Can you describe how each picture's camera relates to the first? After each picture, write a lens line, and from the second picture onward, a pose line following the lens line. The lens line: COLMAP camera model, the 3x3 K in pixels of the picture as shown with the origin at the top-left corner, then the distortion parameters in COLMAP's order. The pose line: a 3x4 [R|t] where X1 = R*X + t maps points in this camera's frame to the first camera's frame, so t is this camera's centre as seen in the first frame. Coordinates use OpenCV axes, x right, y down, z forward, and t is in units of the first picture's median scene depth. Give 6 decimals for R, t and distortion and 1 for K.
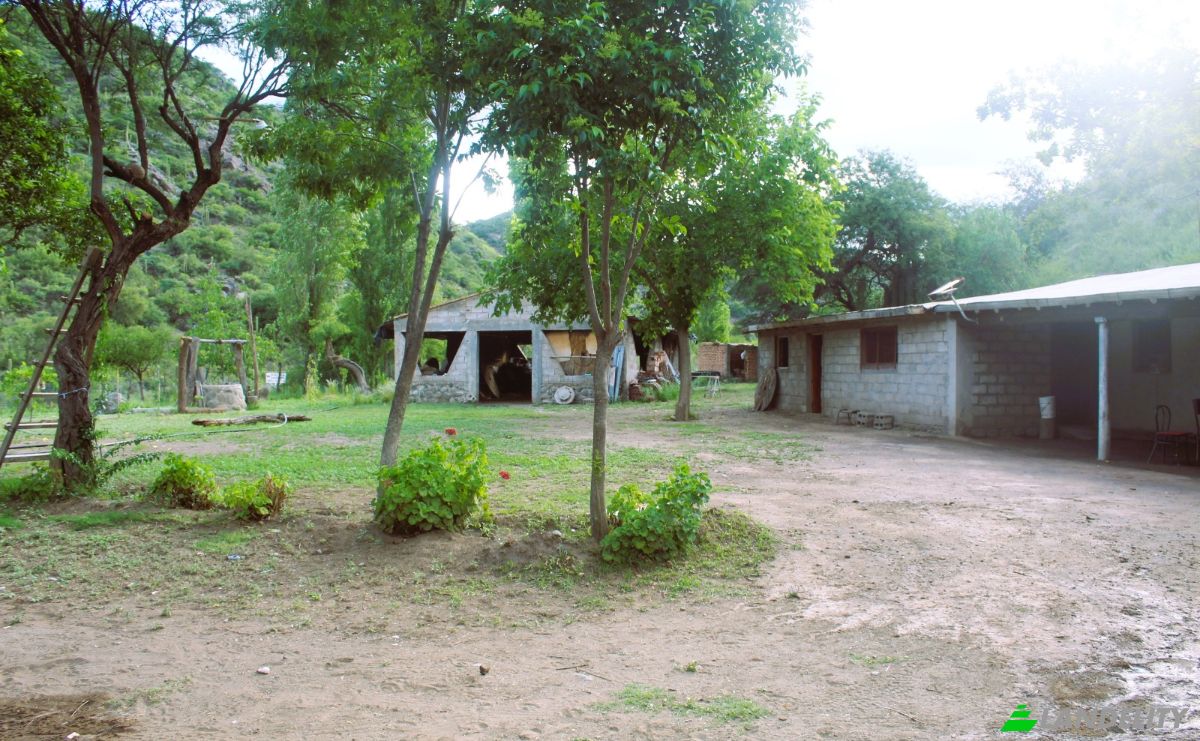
lens RADIAL K [[1003.2, 0, 611.5], [0, 1003.2, 382.5], [0, 0, 1]] dist [-0.164724, 0.150998]
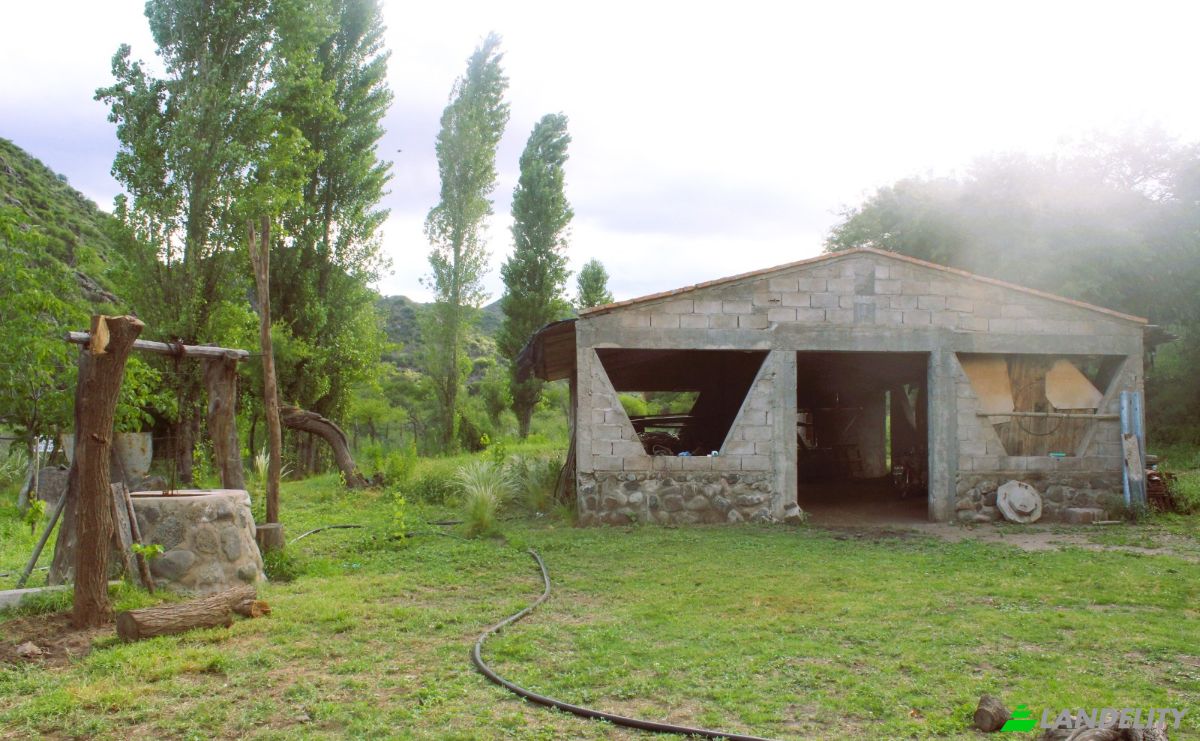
lens RADIAL K [[1003.2, 0, 611.5], [0, 1003.2, 382.5], [0, 0, 1]] dist [-0.164724, 0.150998]
pose [[0.956465, 0.020529, 0.291125, -0.334823], [-0.003863, 0.998326, -0.057707, -0.013535], [-0.291822, 0.054071, 0.954943, 0.626502]]
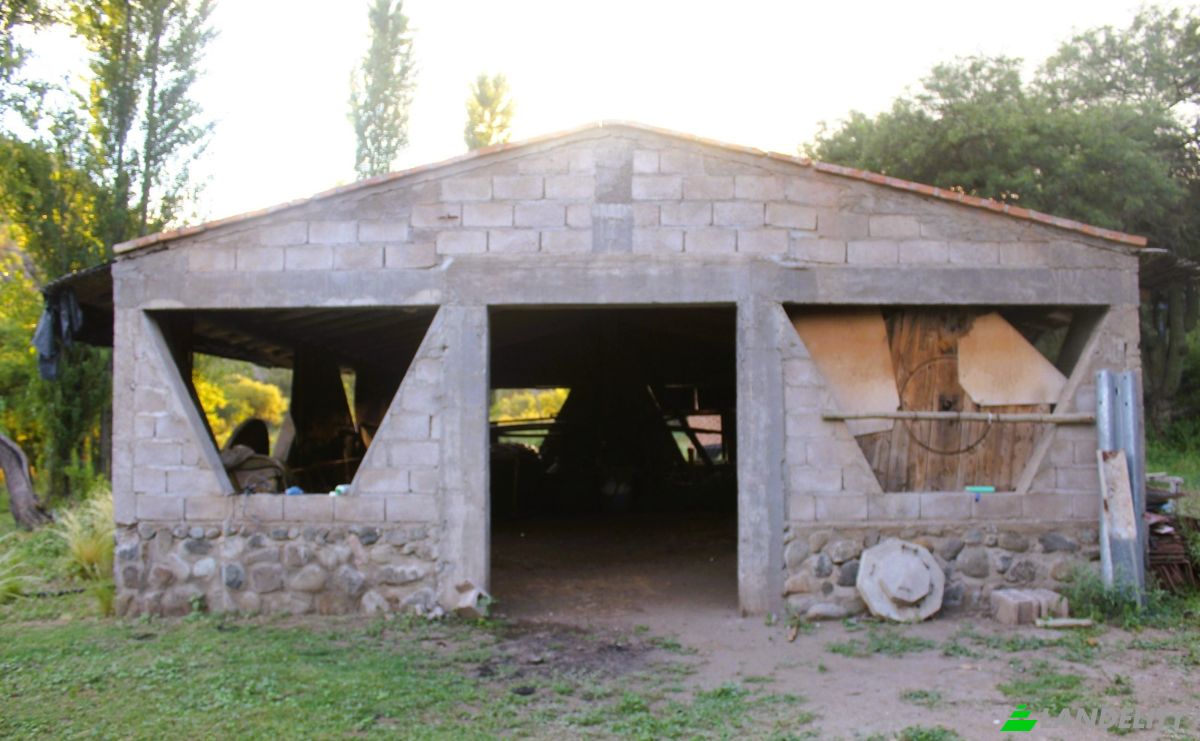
lens RADIAL K [[1003.2, 0, 611.5], [0, 1003.2, 382.5], [0, 0, 1]] dist [-0.164724, 0.150998]
pose [[0.969284, 0.009197, 0.245773, -0.165315], [0.006266, 0.998053, -0.062061, -0.018749], [-0.245865, 0.061695, 0.967339, 0.773320]]
